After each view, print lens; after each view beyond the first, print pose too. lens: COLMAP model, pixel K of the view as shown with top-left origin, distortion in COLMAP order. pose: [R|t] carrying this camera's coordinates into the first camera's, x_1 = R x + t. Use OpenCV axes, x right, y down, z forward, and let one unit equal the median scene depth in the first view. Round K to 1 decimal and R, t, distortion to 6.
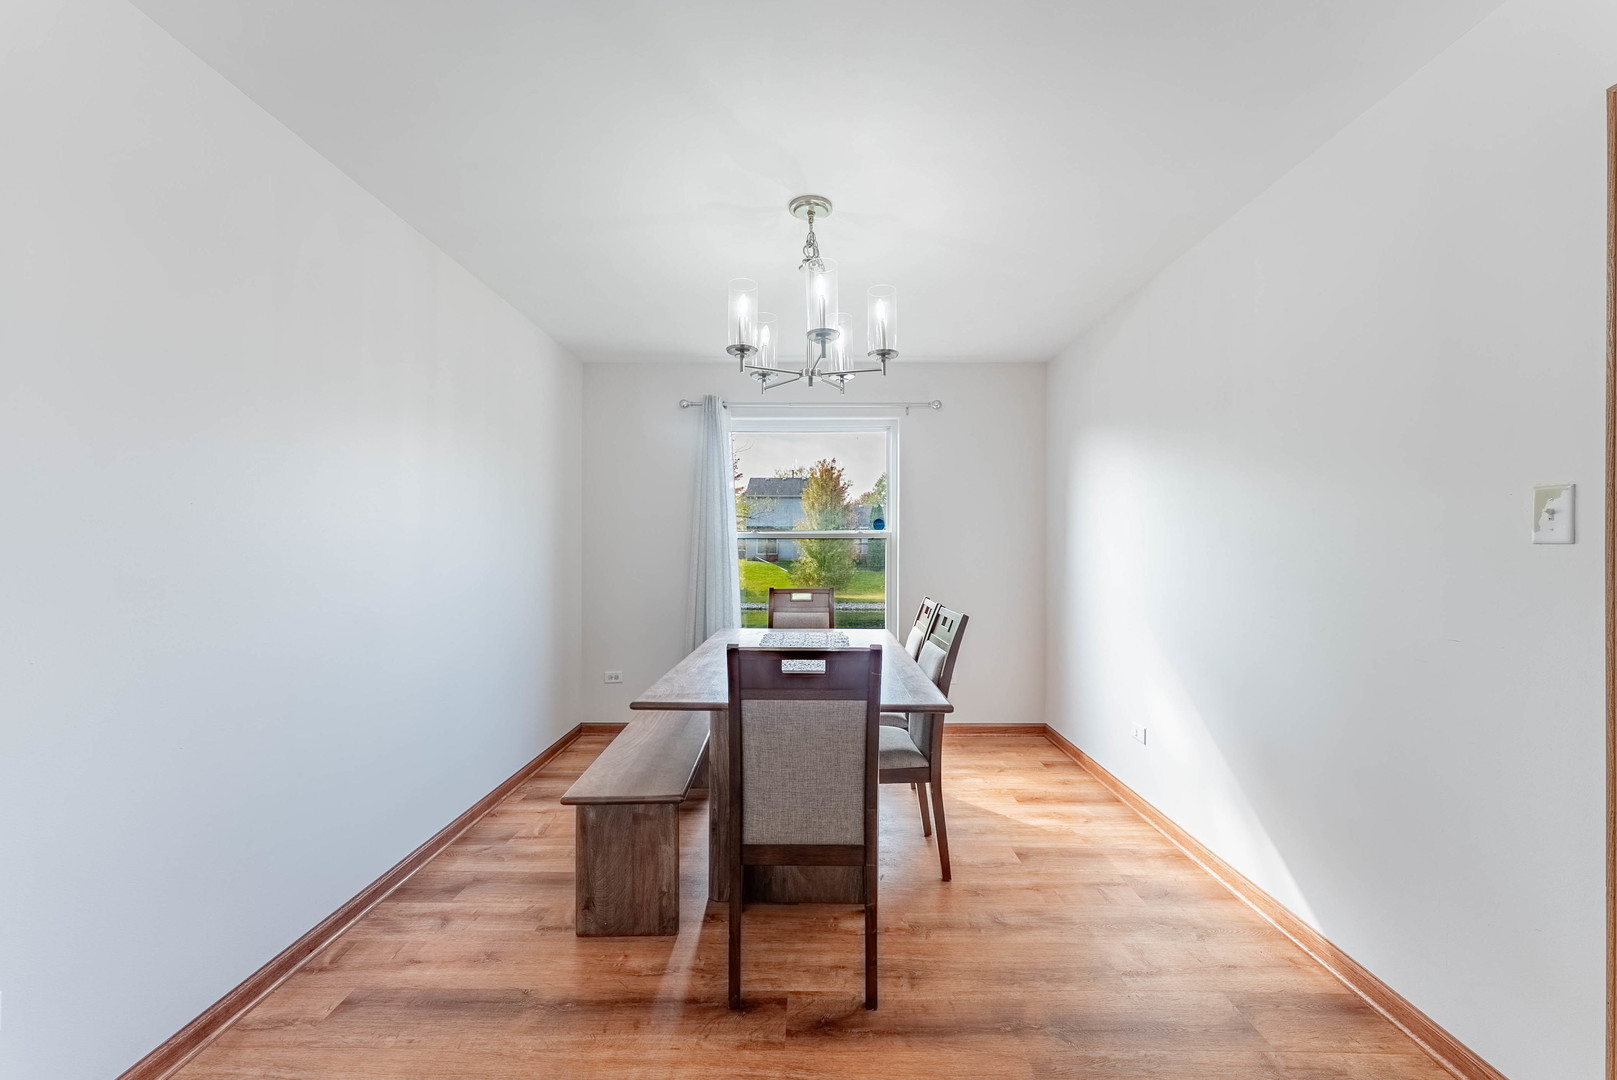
lens RADIAL K [[685.0, 0, 823.0], [0, 685.0, 540.3], [0, 0, 1]] dist [-0.011639, 0.000626]
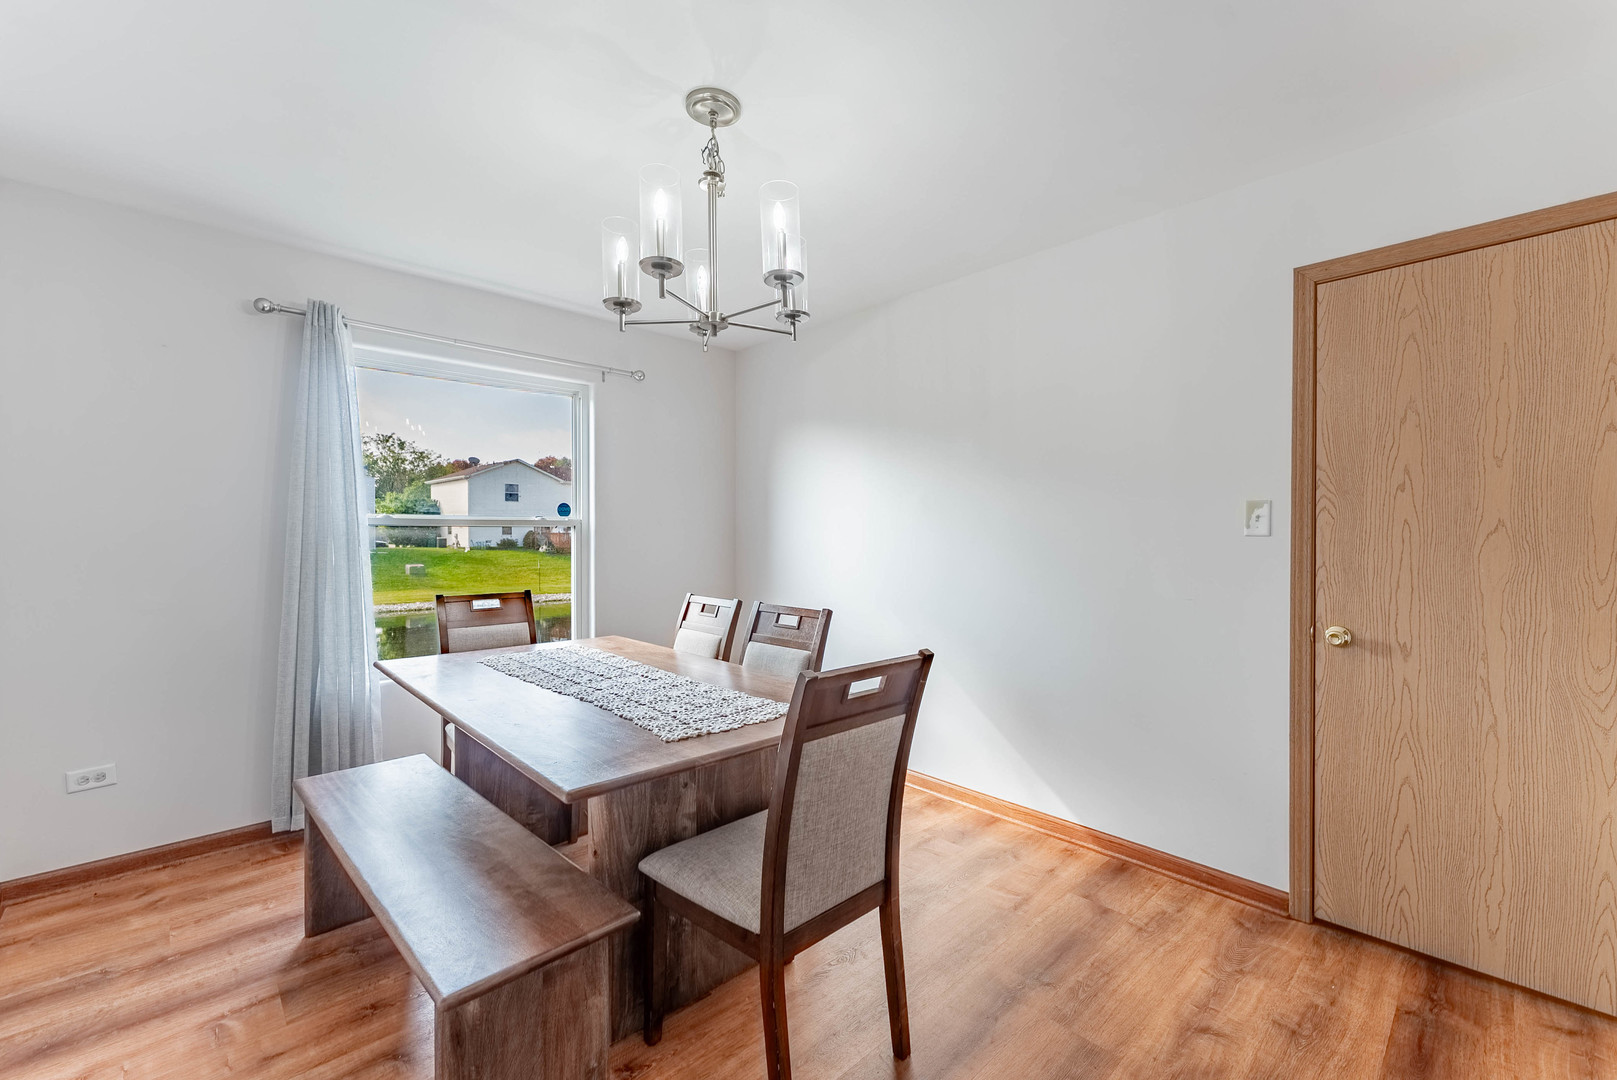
lens RADIAL K [[685.0, 0, 818.7], [0, 685.0, 537.7], [0, 0, 1]] dist [-0.011639, 0.000626]
pose [[0.693479, -0.004177, 0.720465, -0.548320], [-0.006186, 0.999912, 0.011751, -0.002258], [-0.720450, -0.012606, 0.693392, 0.398021]]
